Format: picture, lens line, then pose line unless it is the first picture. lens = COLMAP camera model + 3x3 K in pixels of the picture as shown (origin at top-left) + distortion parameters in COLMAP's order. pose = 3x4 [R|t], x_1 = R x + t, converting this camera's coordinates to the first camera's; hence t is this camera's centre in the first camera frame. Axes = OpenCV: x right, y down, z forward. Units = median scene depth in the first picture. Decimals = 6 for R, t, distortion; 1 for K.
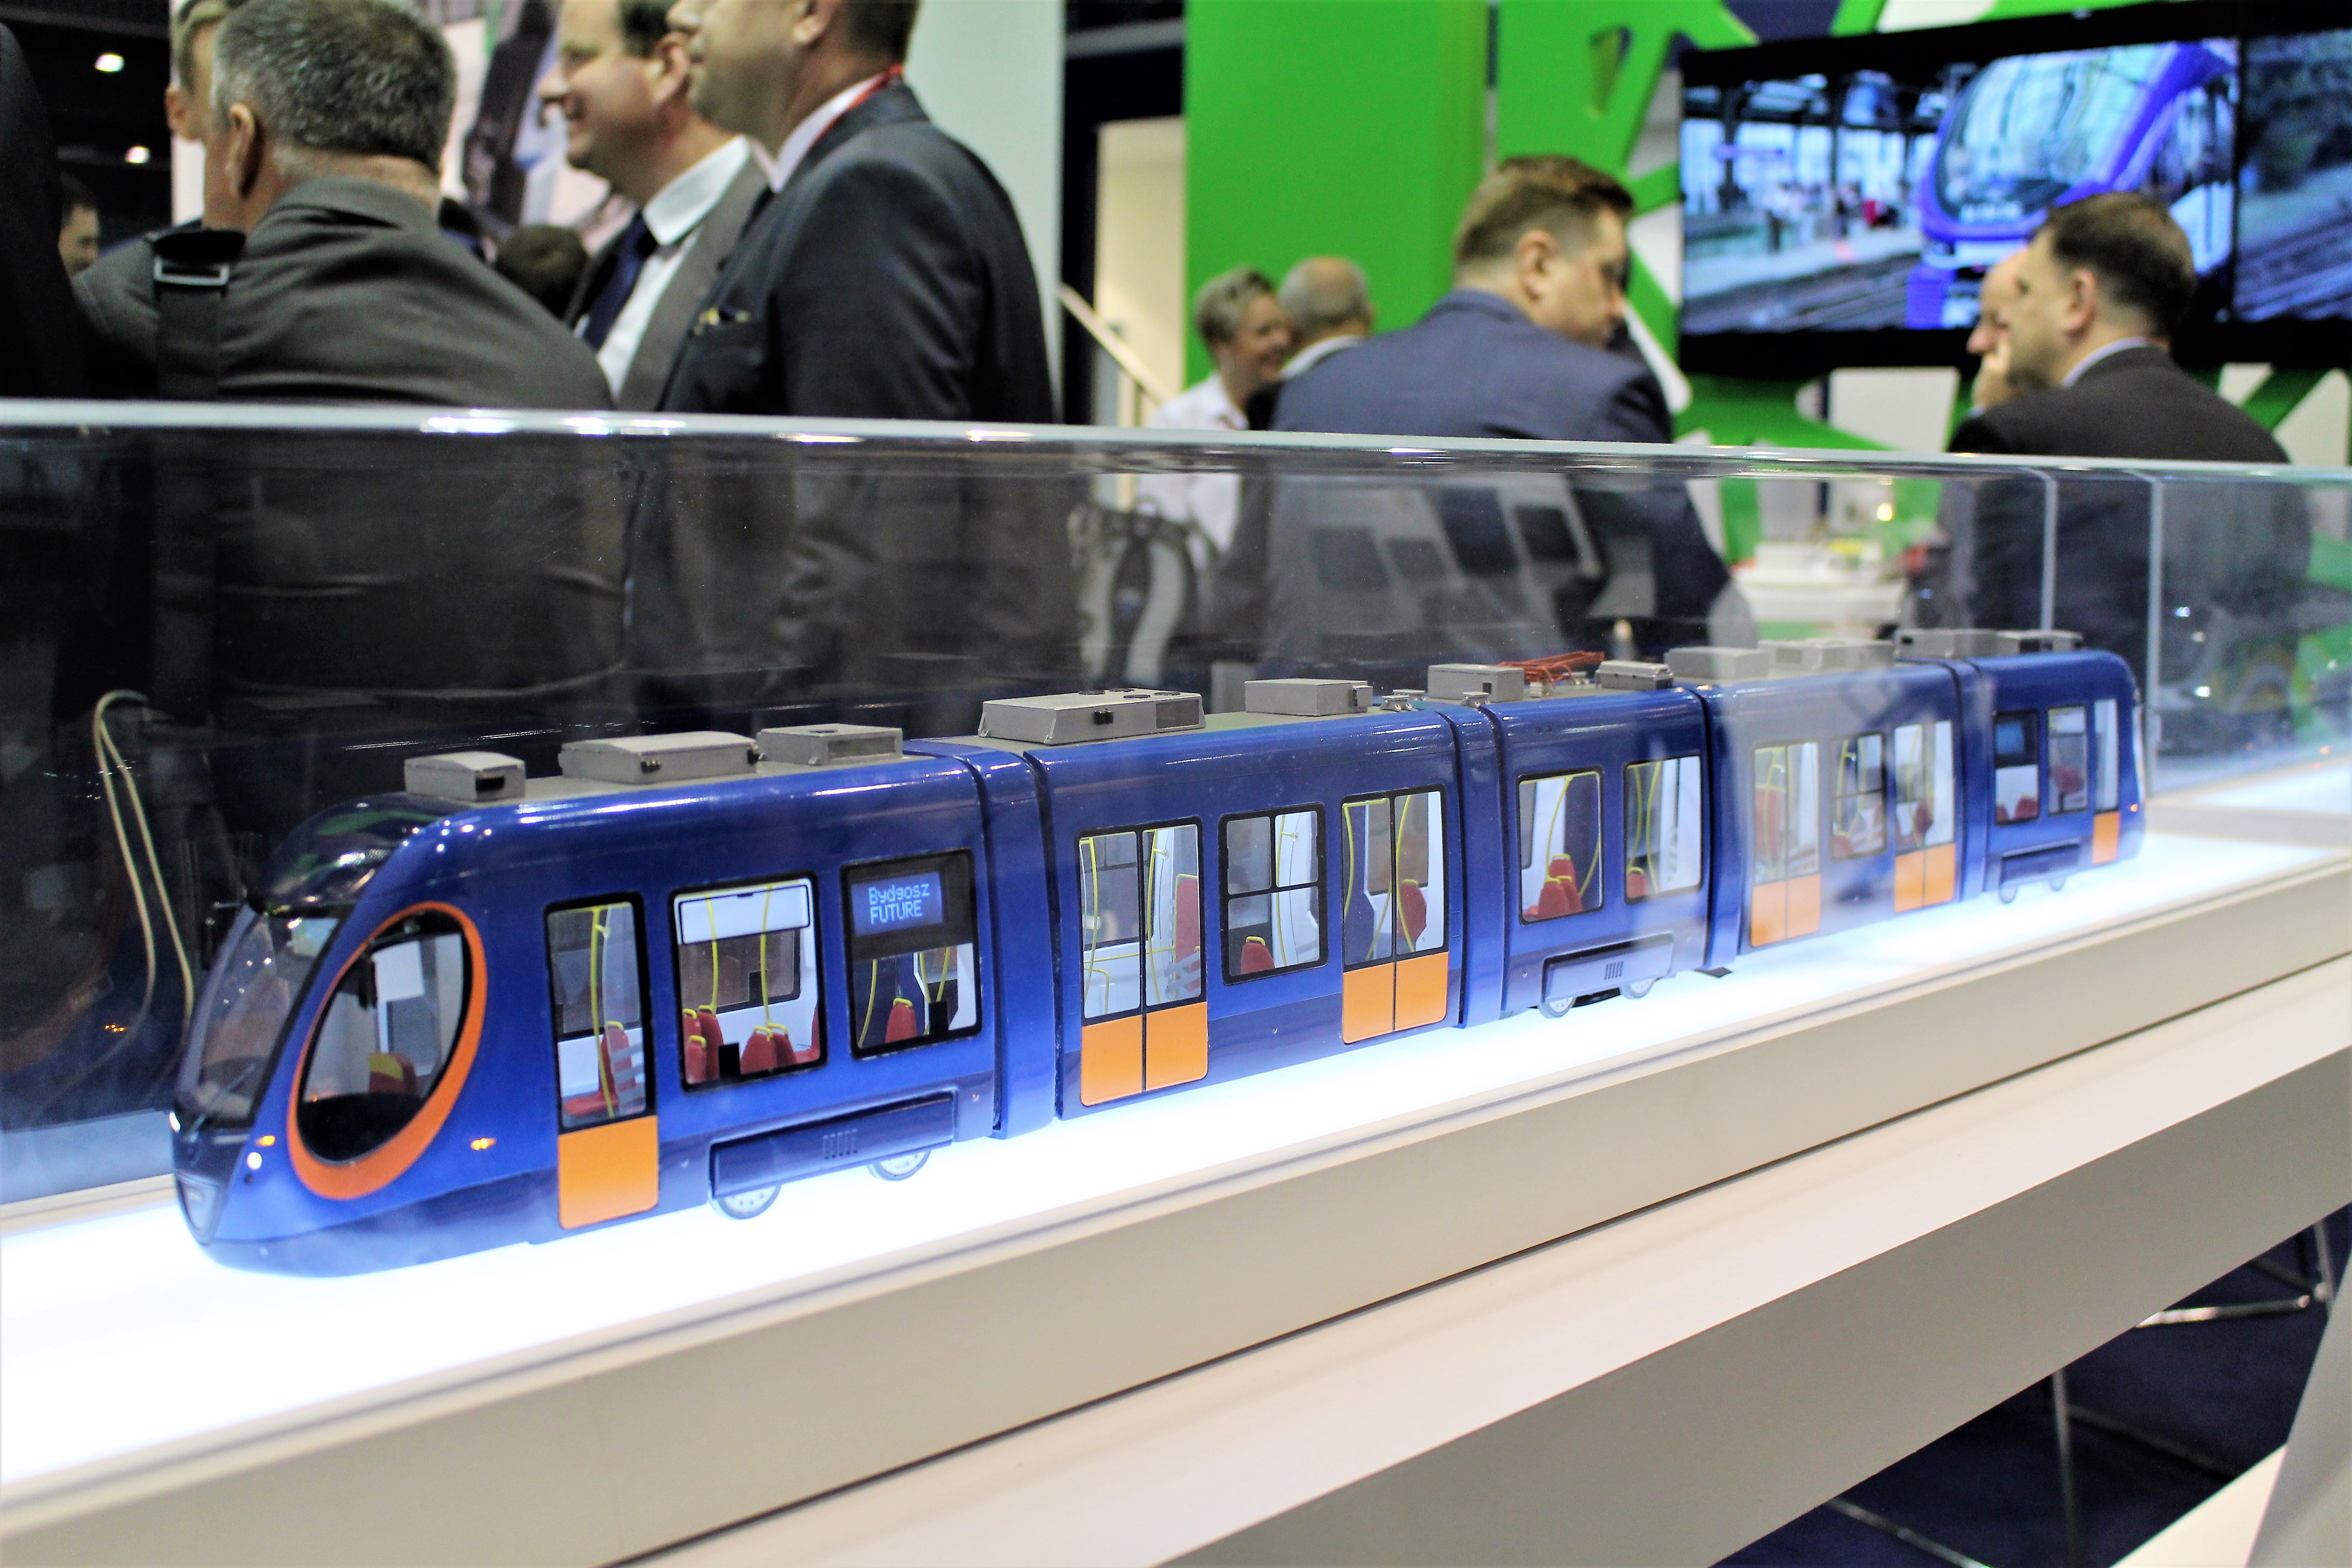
lens RADIAL K [[2688.2, 0, 1176.0], [0, 2688.2, 784.0], [0, 0, 1]] dist [-0.001556, -0.000790]
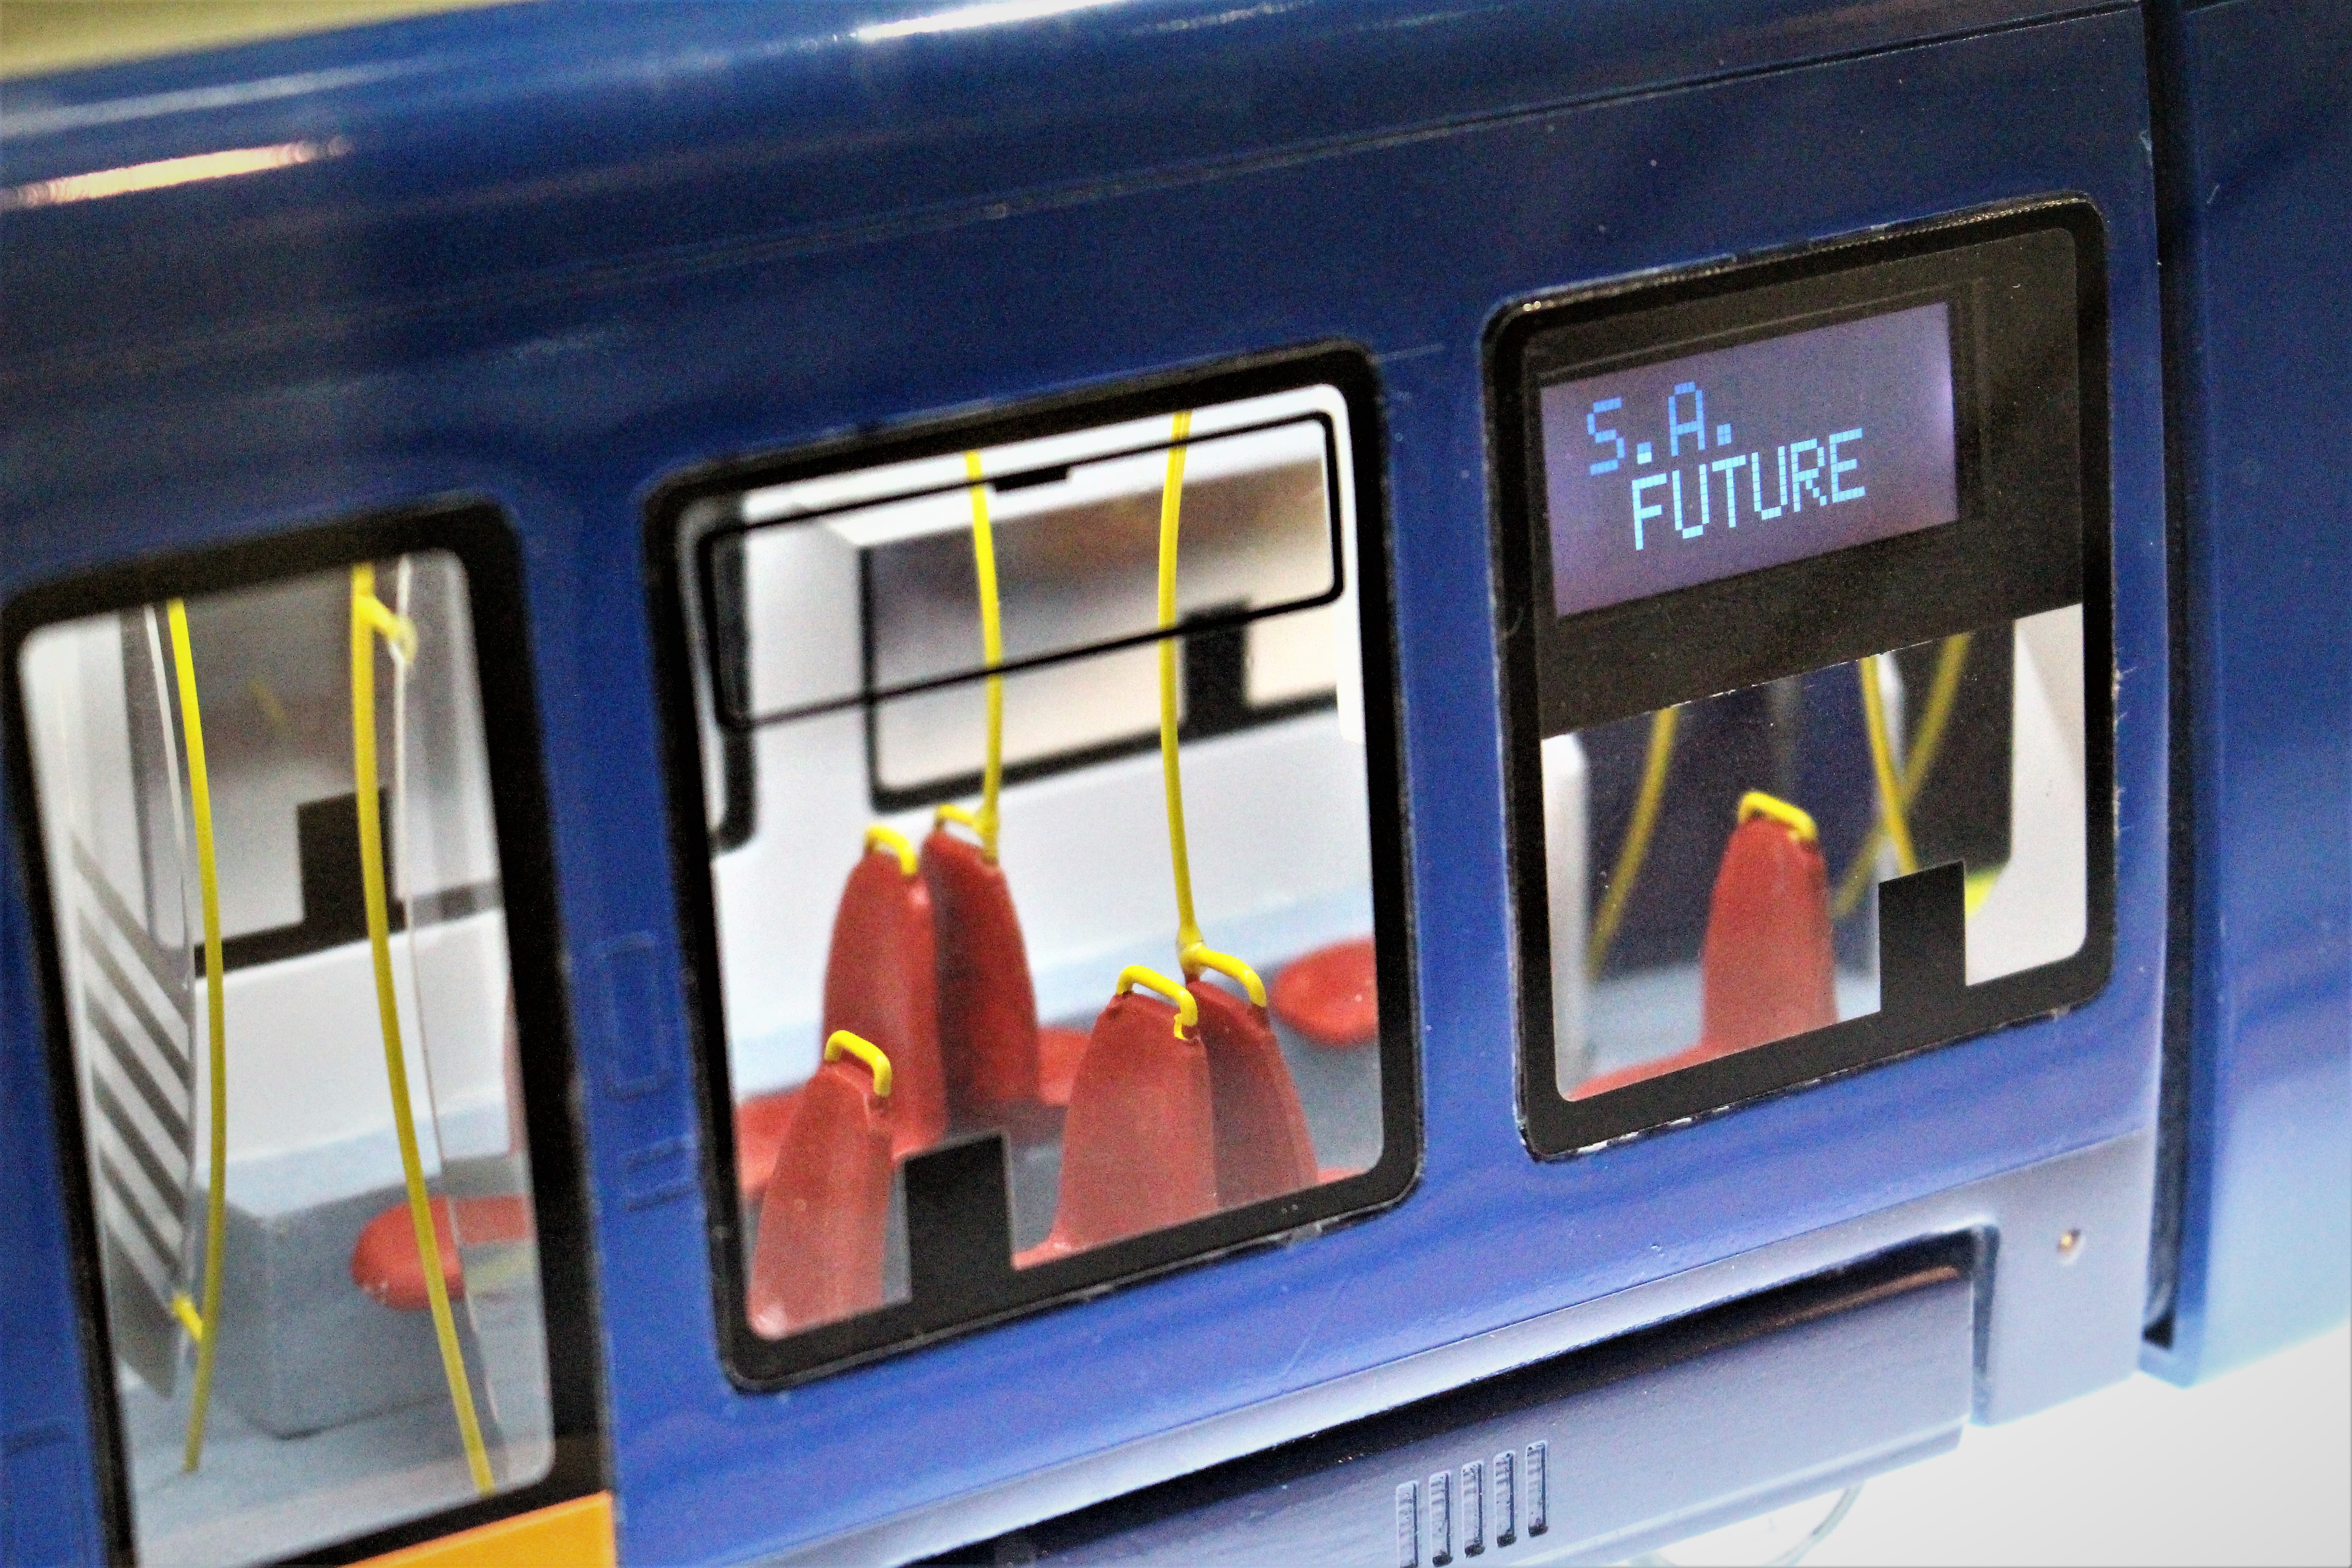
lens RADIAL K [[6124.0, 0, 1176.0], [0, 6124.0, 784.0], [0, 0, 1]] dist [-0.006471, 0.069750]
pose [[0.974260, 0.057498, -0.217973, -0.037591], [-0.007187, 0.974356, 0.224897, -0.043443], [0.225315, -0.217541, 0.949689, 0.498564]]
